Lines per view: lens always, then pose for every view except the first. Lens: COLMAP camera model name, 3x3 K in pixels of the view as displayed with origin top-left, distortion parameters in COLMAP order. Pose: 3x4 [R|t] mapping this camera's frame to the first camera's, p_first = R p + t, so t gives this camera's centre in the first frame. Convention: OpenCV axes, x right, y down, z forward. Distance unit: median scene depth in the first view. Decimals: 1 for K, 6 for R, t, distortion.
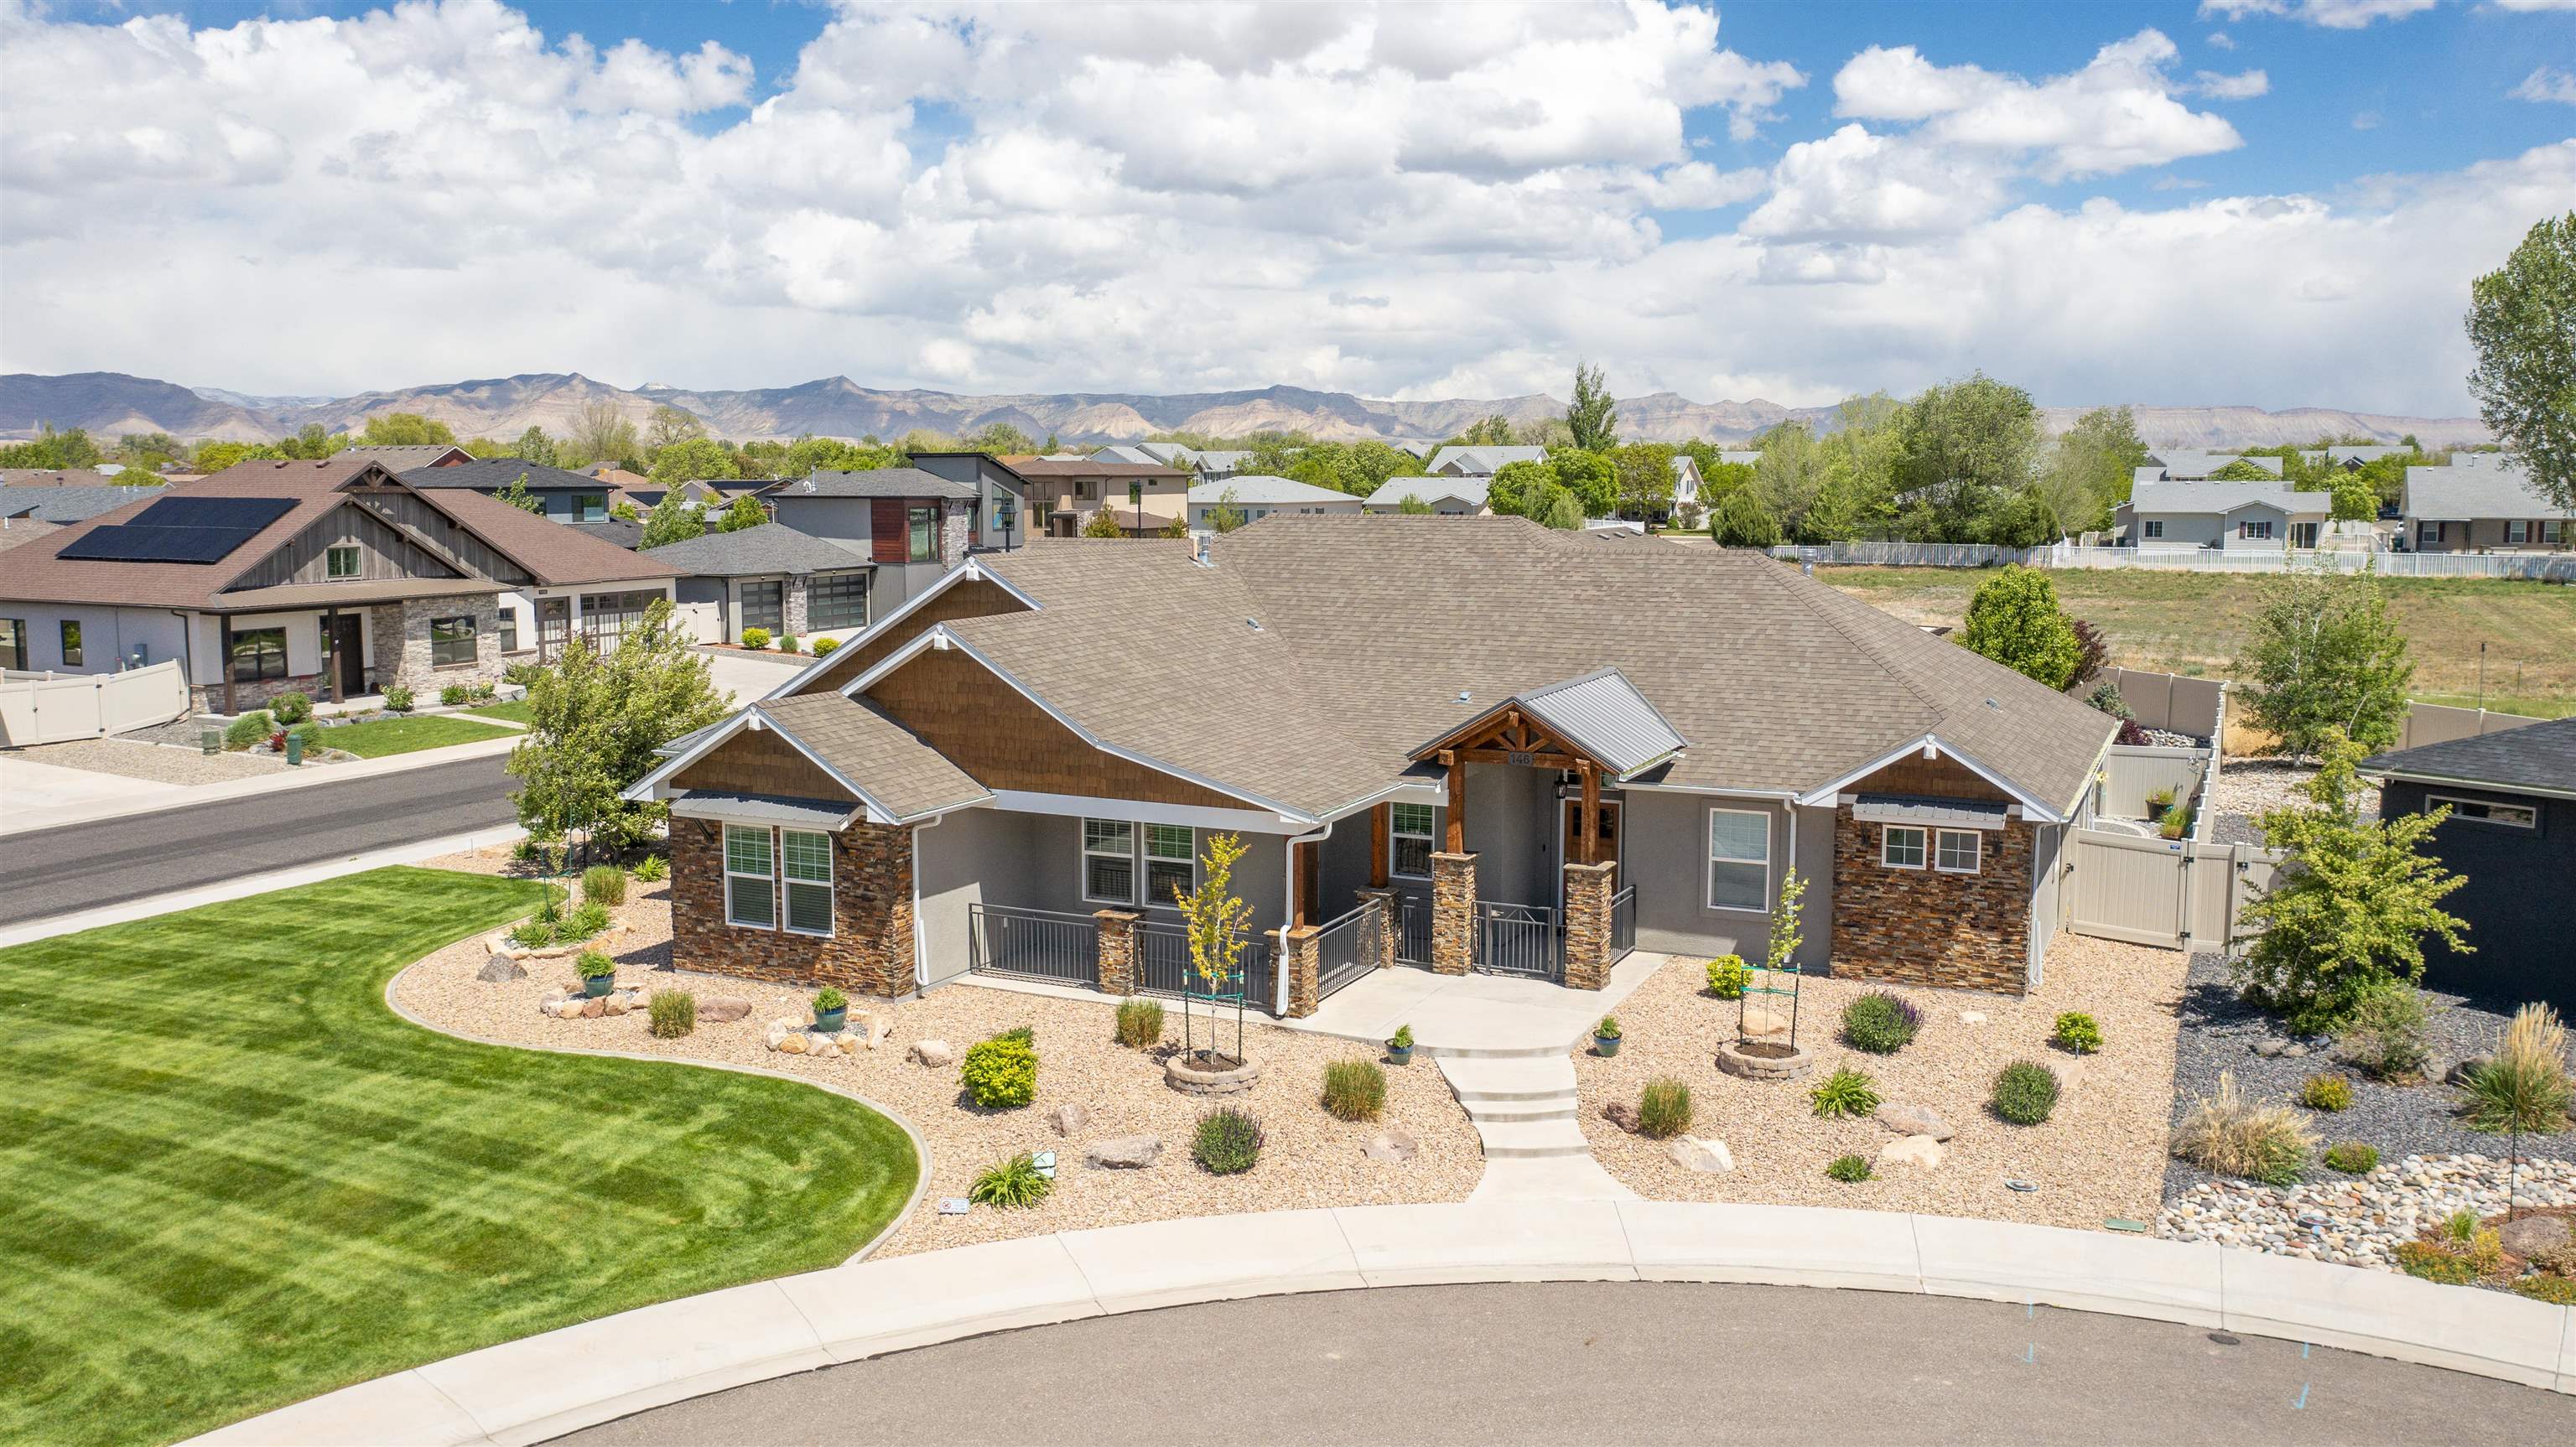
lens RADIAL K [[2037.3, 0, 1290.3], [0, 2037.3, 712.7], [0, 0, 1]] dist [-0.009934, -0.003094]
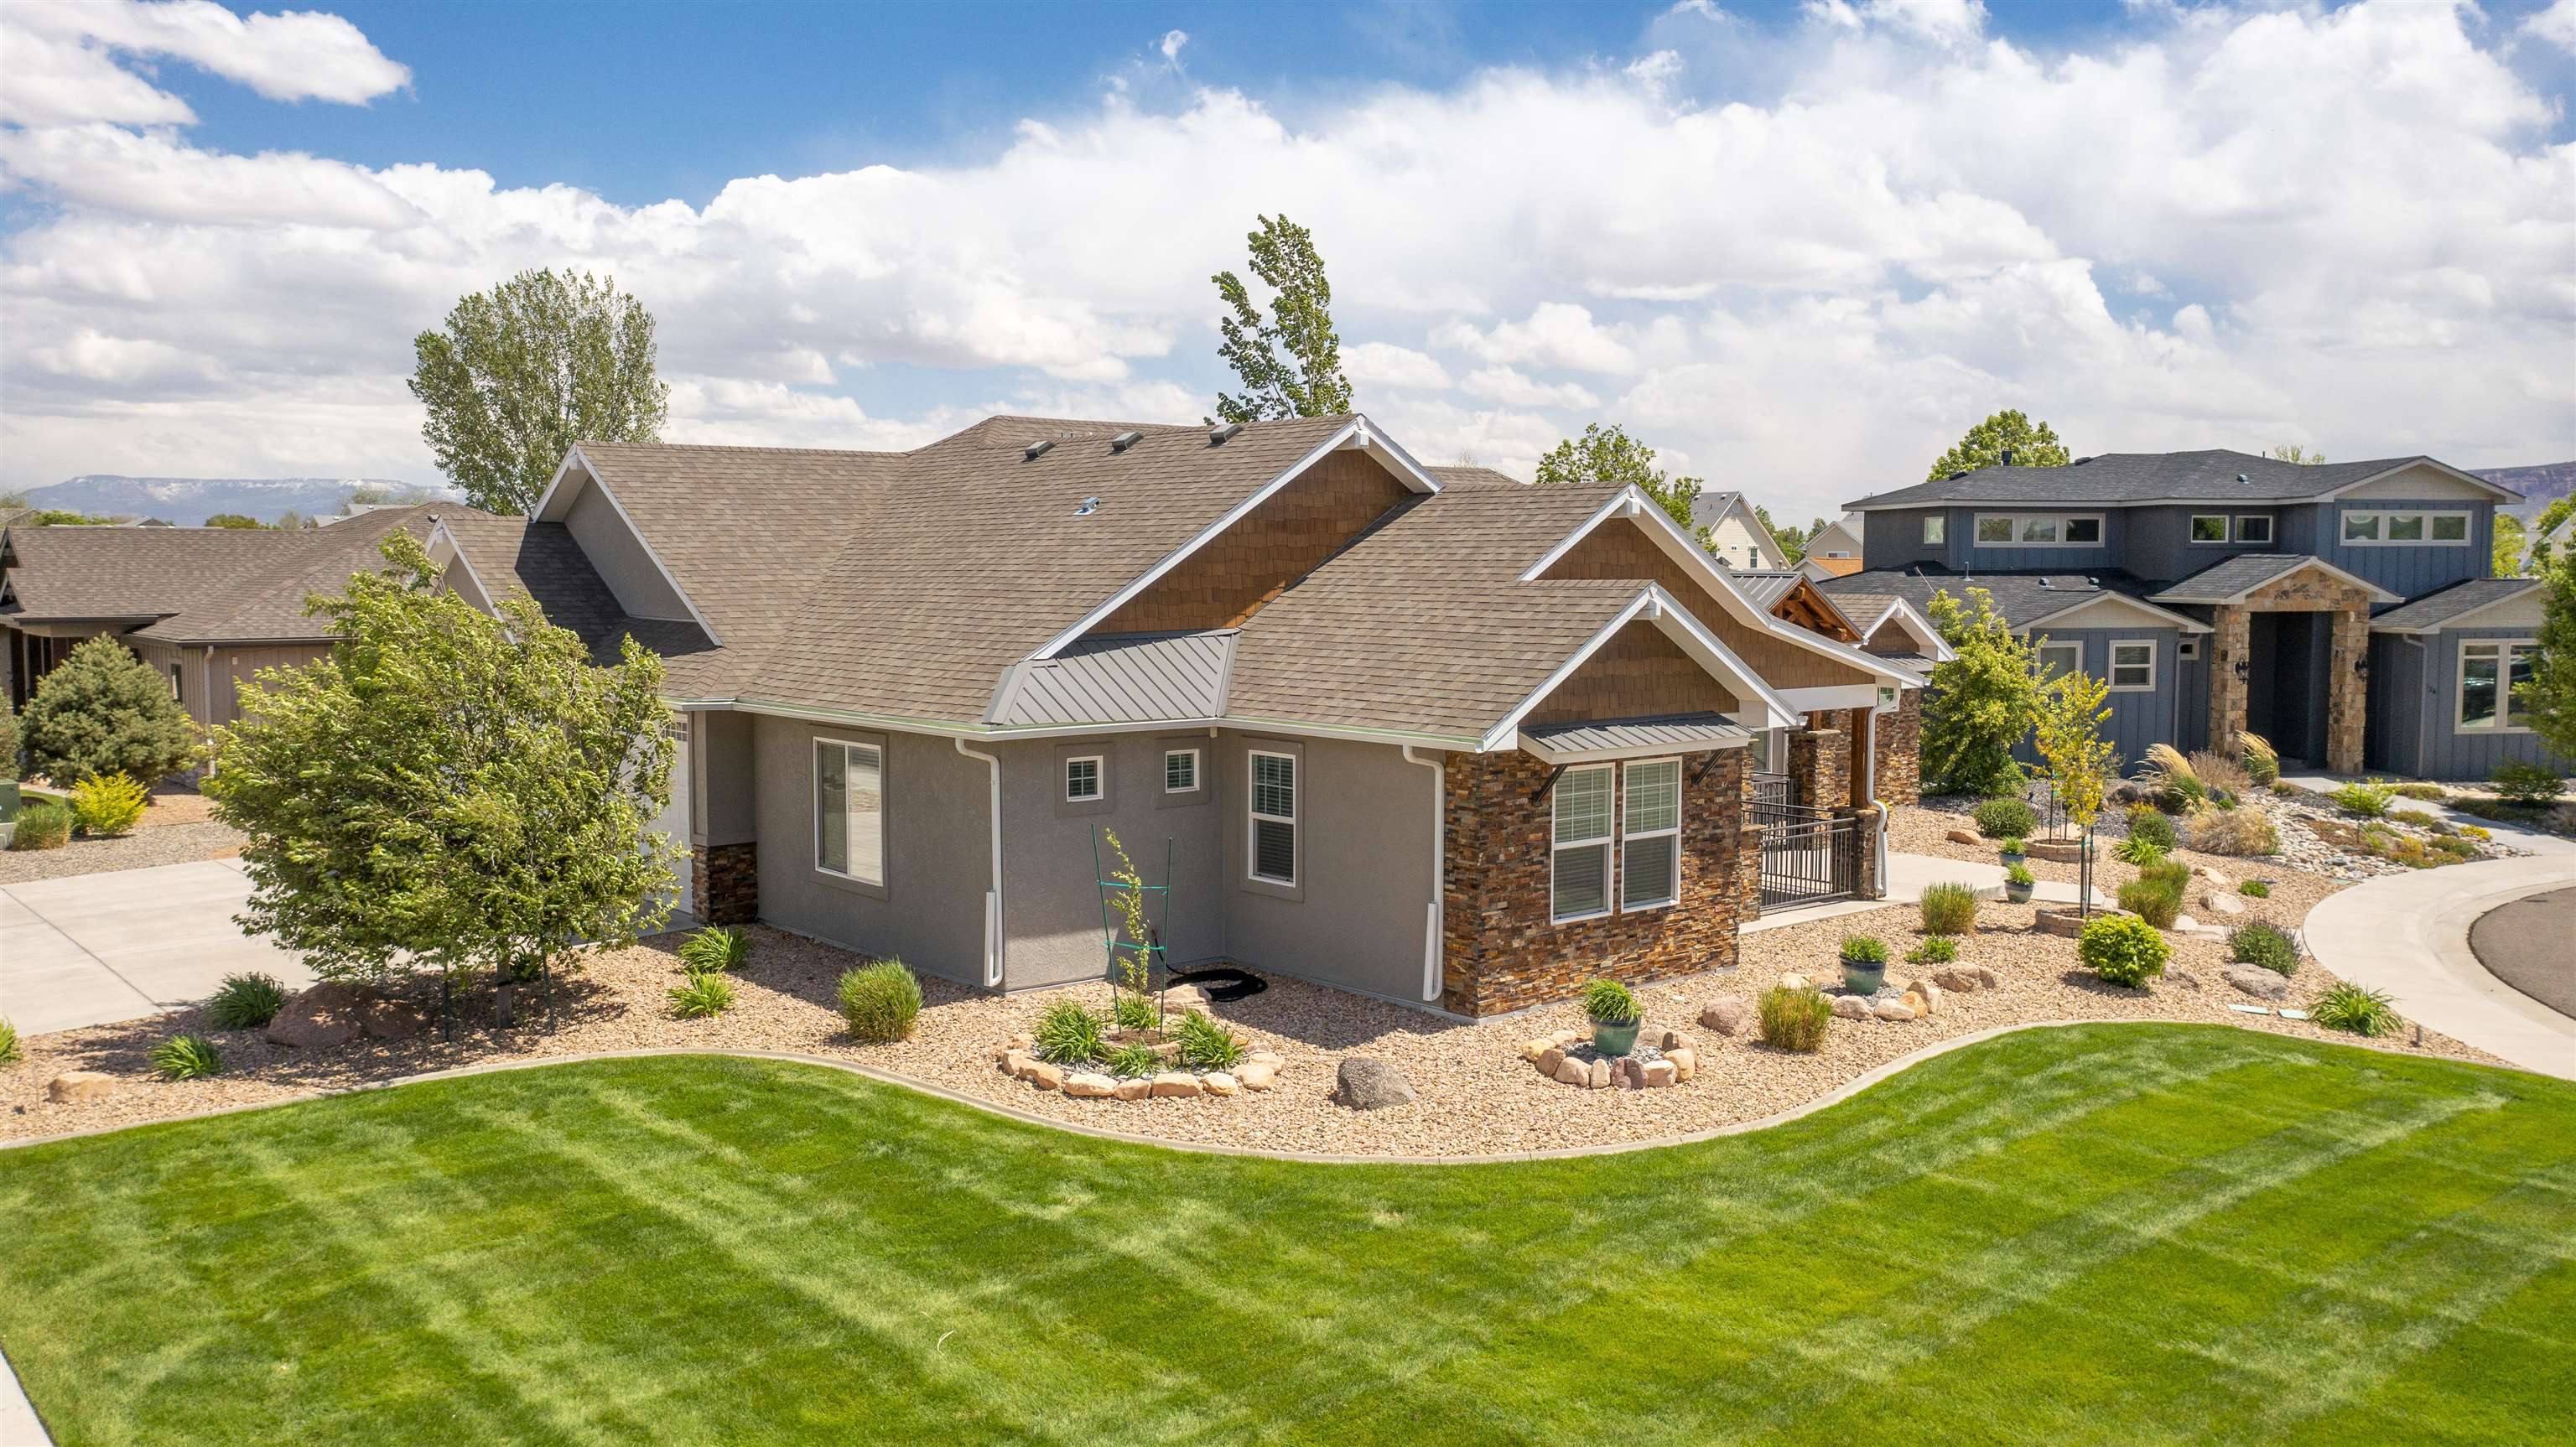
lens RADIAL K [[2037.3, 0, 1290.3], [0, 2037.3, 712.7], [0, 0, 1]] dist [-0.009934, -0.003094]
pose [[0.406628, -0.066368, 0.911180, -0.947203], [0.104910, 0.994152, 0.025594, 0.009073], [-0.907550, 0.085185, 0.411213, 0.823721]]
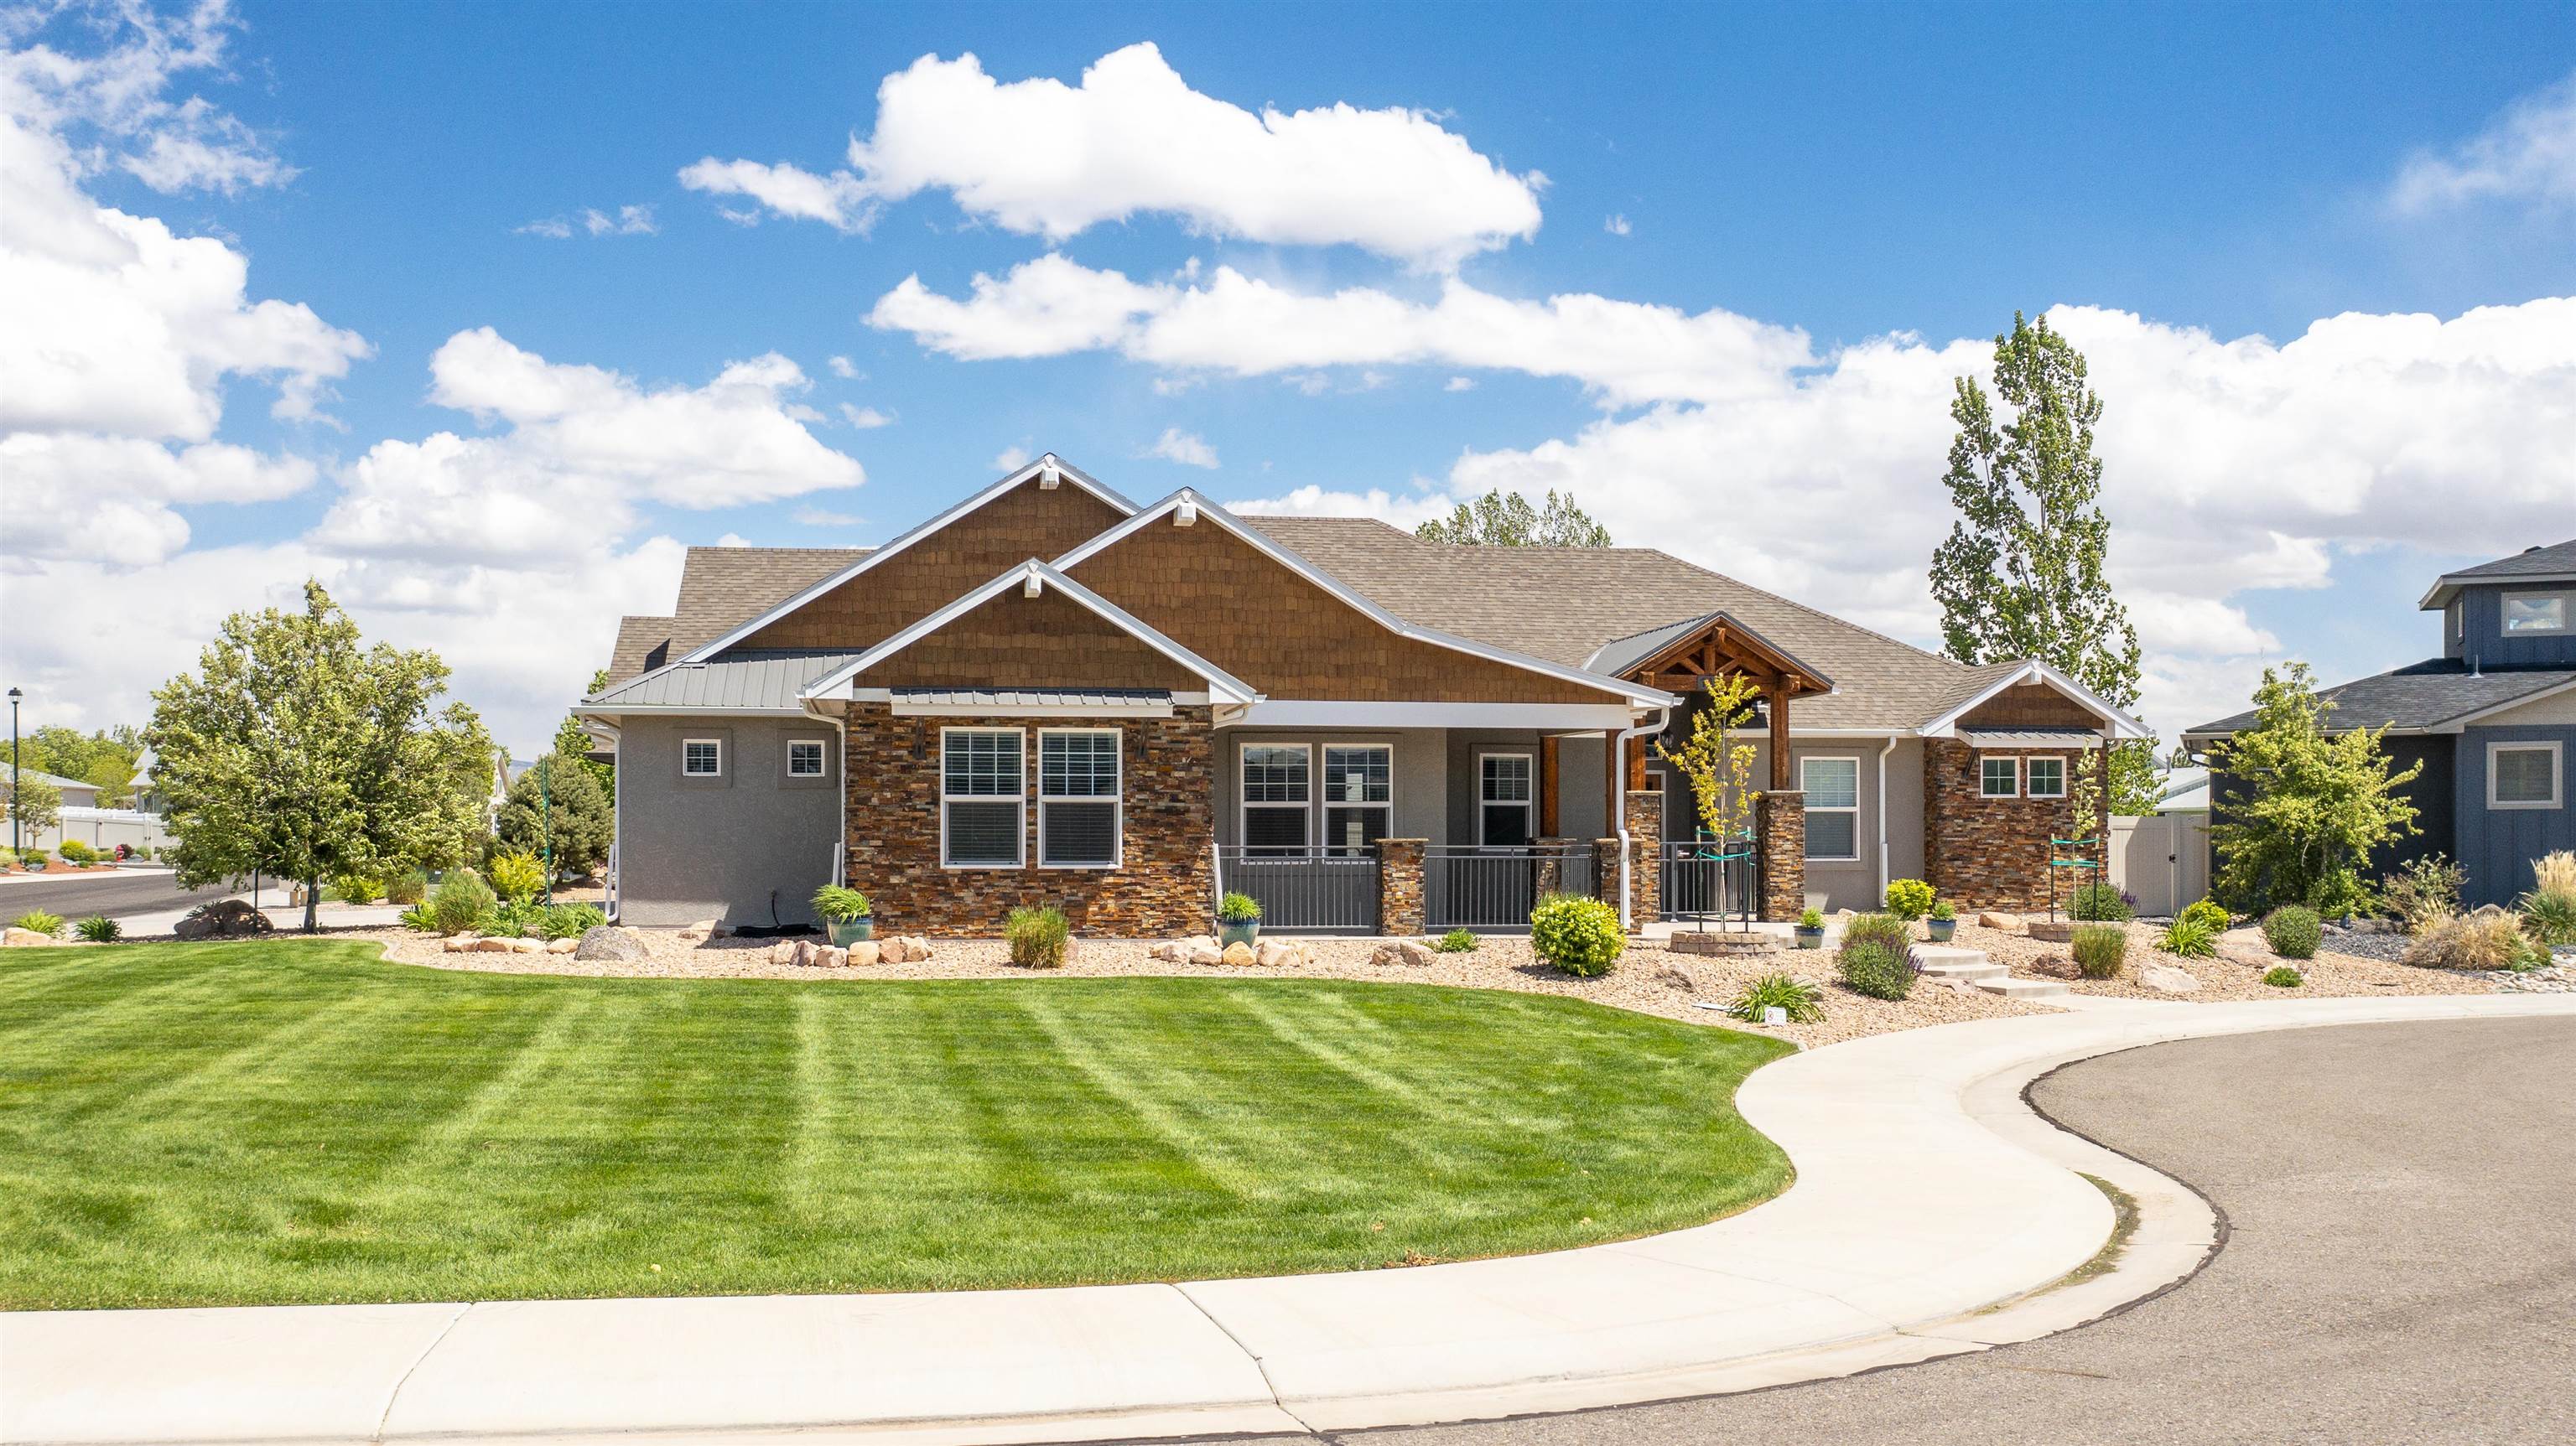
lens RADIAL K [[2396.9, 0, 1296.9], [0, 2396.9, 838.8], [0, 0, 1]] dist [-0.010713, 0.009309]
pose [[0.820891, 0.000462, 0.571085, -0.693011], [0.066957, 0.993025, -0.097048, 0.193405], [-0.567146, 0.117904, 0.815134, 0.218416]]
